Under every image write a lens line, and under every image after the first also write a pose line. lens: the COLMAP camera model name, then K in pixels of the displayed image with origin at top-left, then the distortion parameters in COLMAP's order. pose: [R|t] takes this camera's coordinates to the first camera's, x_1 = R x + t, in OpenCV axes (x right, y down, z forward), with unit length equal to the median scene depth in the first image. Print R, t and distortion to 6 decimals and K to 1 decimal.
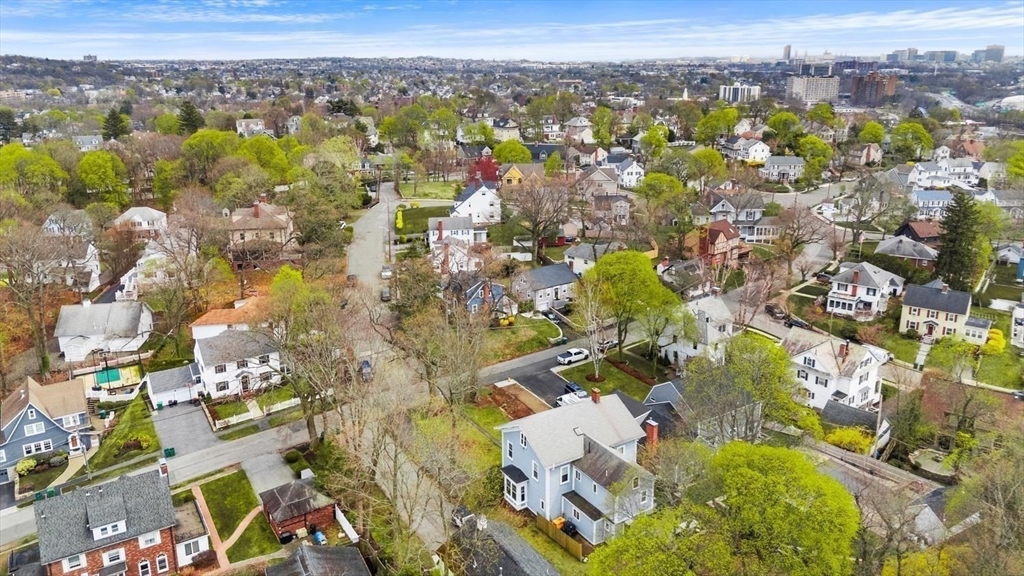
lens RADIAL K [[811.5, 0, 512.0], [0, 811.5, 288.0], [0, 0, 1]] dist [0.094659, -0.095575]
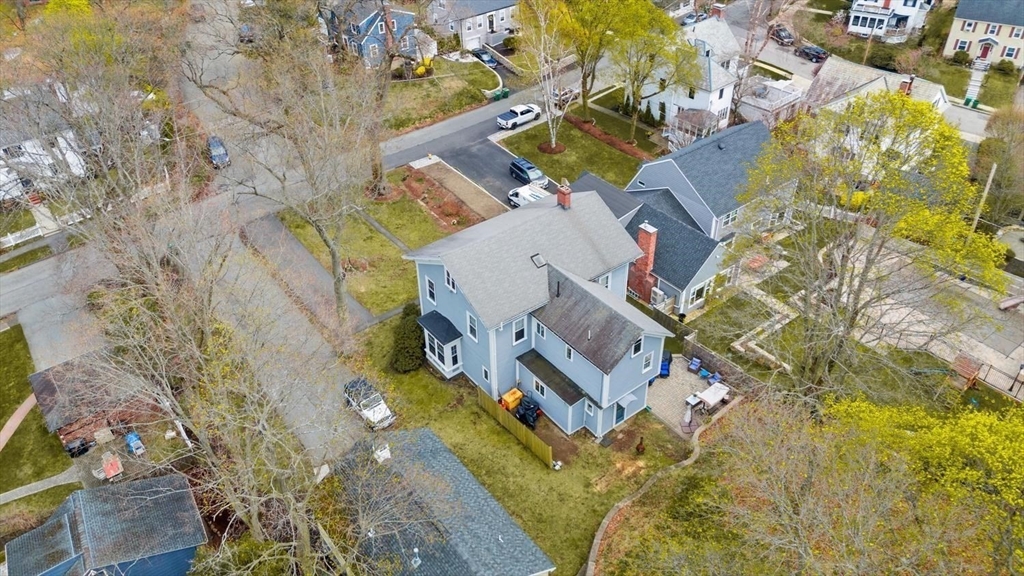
lens RADIAL K [[811.5, 0, 512.0], [0, 811.5, 288.0], [0, 0, 1]] dist [0.094659, -0.095575]
pose [[0.996051, -0.059342, 0.066042, 0.013920], [0.035560, 0.948198, 0.315683, 0.001365], [-0.081354, -0.312088, 0.946563, 0.294912]]
